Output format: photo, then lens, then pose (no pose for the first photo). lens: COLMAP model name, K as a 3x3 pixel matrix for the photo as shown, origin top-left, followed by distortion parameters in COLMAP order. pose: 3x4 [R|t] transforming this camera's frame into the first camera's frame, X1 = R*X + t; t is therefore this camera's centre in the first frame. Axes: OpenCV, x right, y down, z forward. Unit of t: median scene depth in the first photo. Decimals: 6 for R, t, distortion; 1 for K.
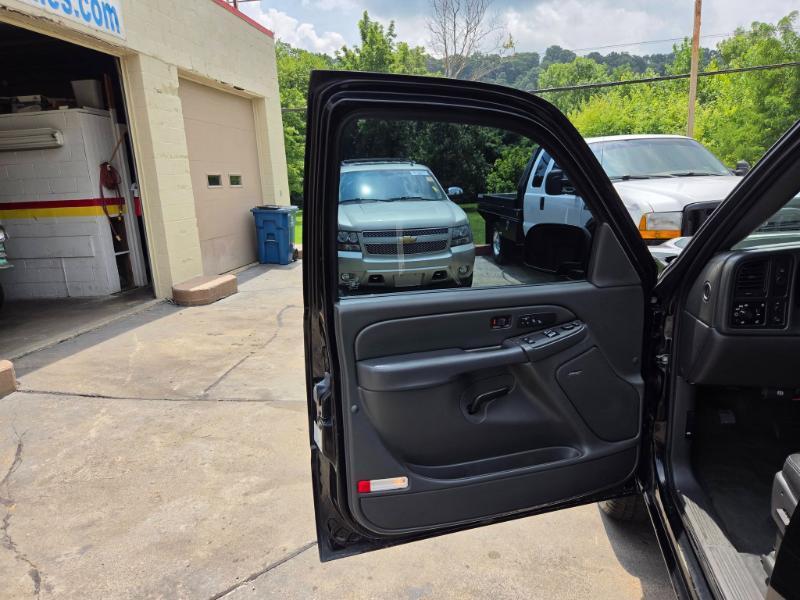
lens RADIAL K [[517.8, 0, 400.0], [0, 517.8, 300.0], [0, 0, 1]] dist [0.076510, -0.057503]
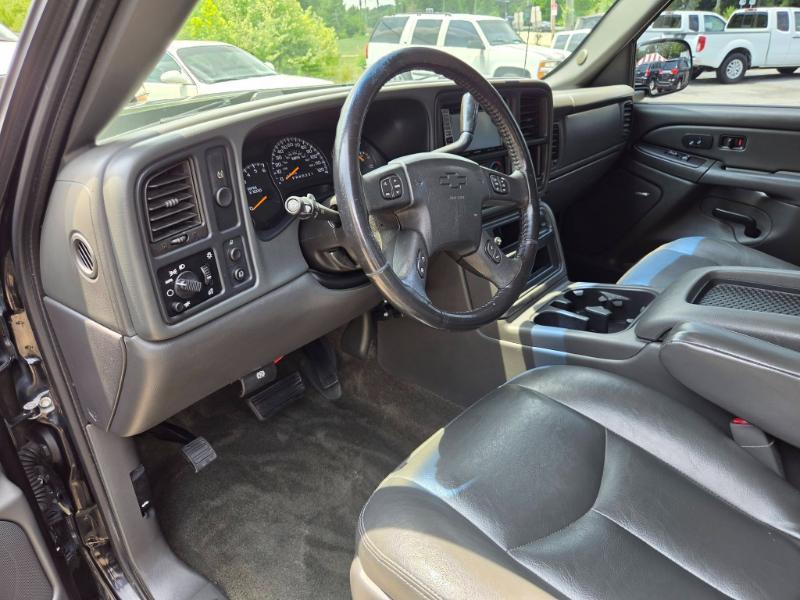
lens RADIAL K [[529.4, 0, 395.9], [0, 529.4, 287.1], [0, 0, 1]] dist [0.056405, -0.055579]
pose [[0.441158, -0.360603, 0.821794, 0.081322], [0.210298, 0.931762, 0.295964, -0.015020], [-0.872442, 0.042255, 0.486888, 0.141204]]
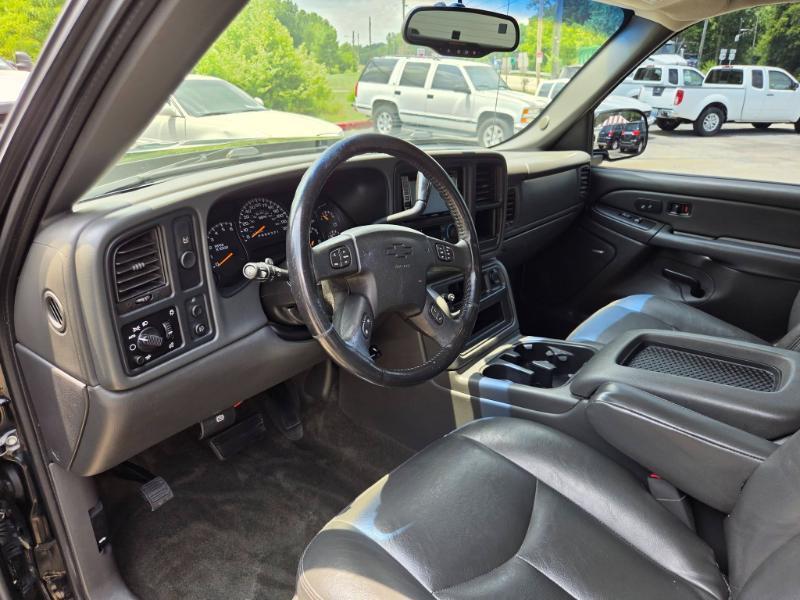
lens RADIAL K [[529.6, 0, 393.4], [0, 529.6, 299.9], [0, 0, 1]] dist [0.059179, -0.051644]
pose [[0.431077, -0.313696, 0.846031, 0.077459], [0.169617, 0.949079, 0.265480, -0.022560], [-0.886230, 0.029059, 0.462334, 0.128287]]
